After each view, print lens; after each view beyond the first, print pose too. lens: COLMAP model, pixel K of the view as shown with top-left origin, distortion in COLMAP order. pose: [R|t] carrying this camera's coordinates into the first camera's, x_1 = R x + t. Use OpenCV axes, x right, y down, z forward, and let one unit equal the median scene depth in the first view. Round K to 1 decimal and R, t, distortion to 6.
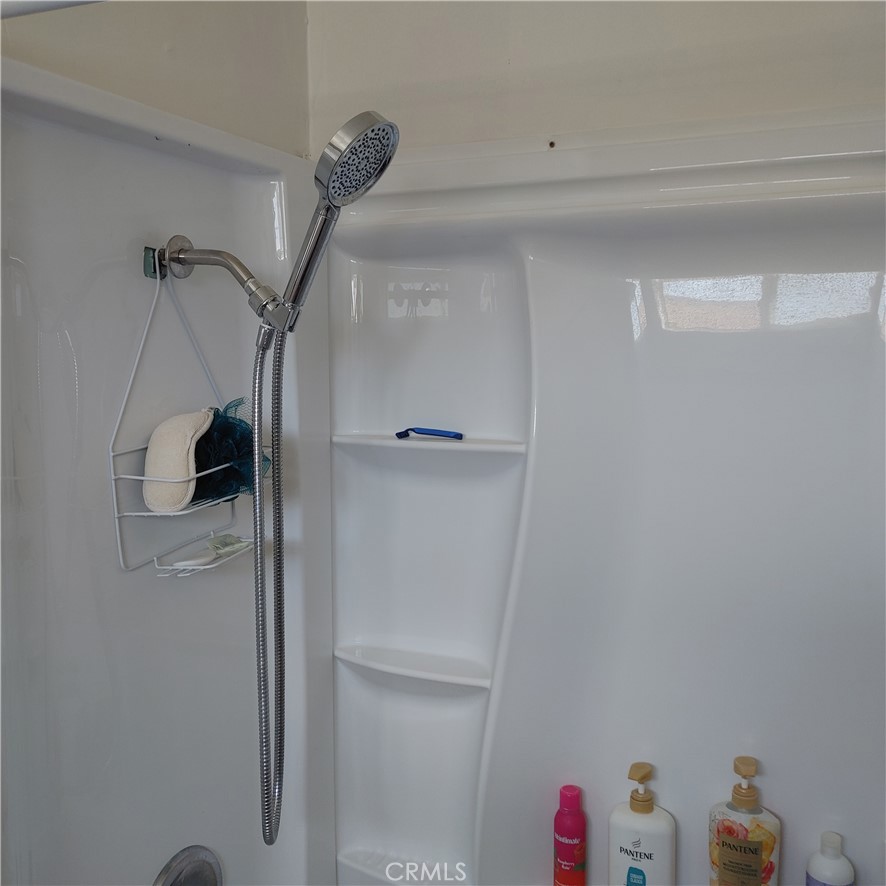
lens RADIAL K [[917.0, 0, 421.8], [0, 917.0, 441.8], [0, 0, 1]] dist [0.070958, -0.076913]
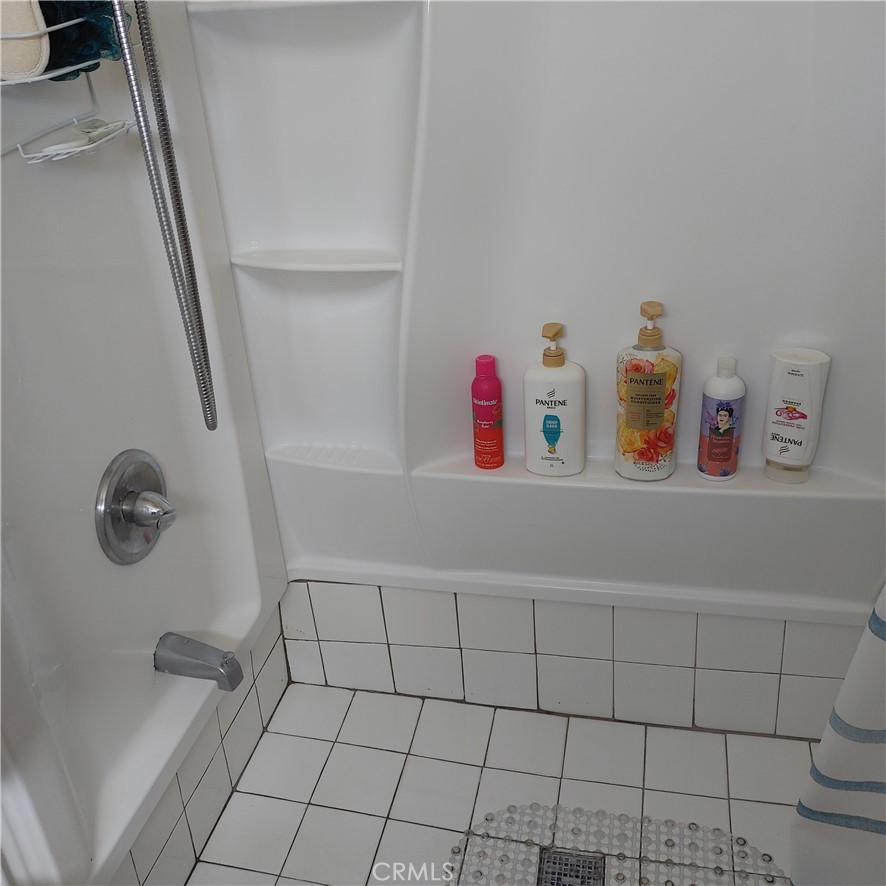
lens RADIAL K [[917.0, 0, 421.8], [0, 917.0, 441.8], [0, 0, 1]] dist [0.070958, -0.076913]
pose [[0.982878, -0.137208, 0.122983, -0.054769], [0.081504, 0.922353, 0.377654, 0.072849], [-0.165251, -0.361165, 0.917743, 0.032309]]
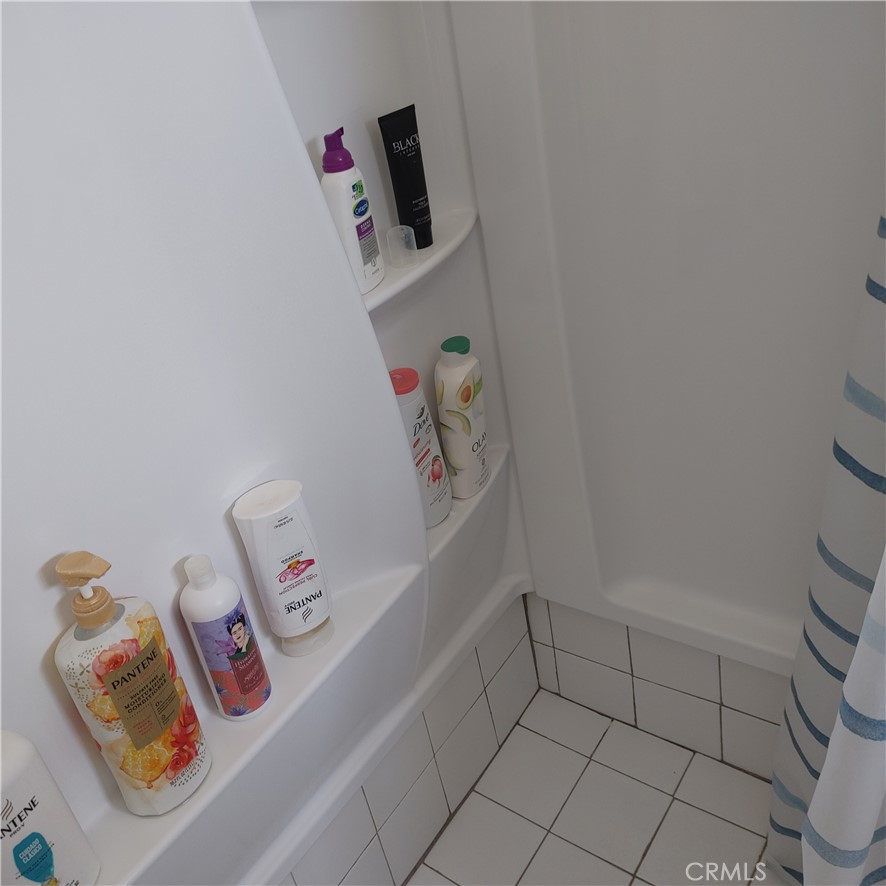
lens RADIAL K [[917.0, 0, 421.8], [0, 917.0, 441.8], [0, 0, 1]] dist [0.070958, -0.076913]
pose [[0.204751, -0.532162, 0.821511, -0.056424], [0.249707, 0.839920, 0.481851, 0.045685], [-0.946427, 0.106477, 0.304859, 0.586681]]
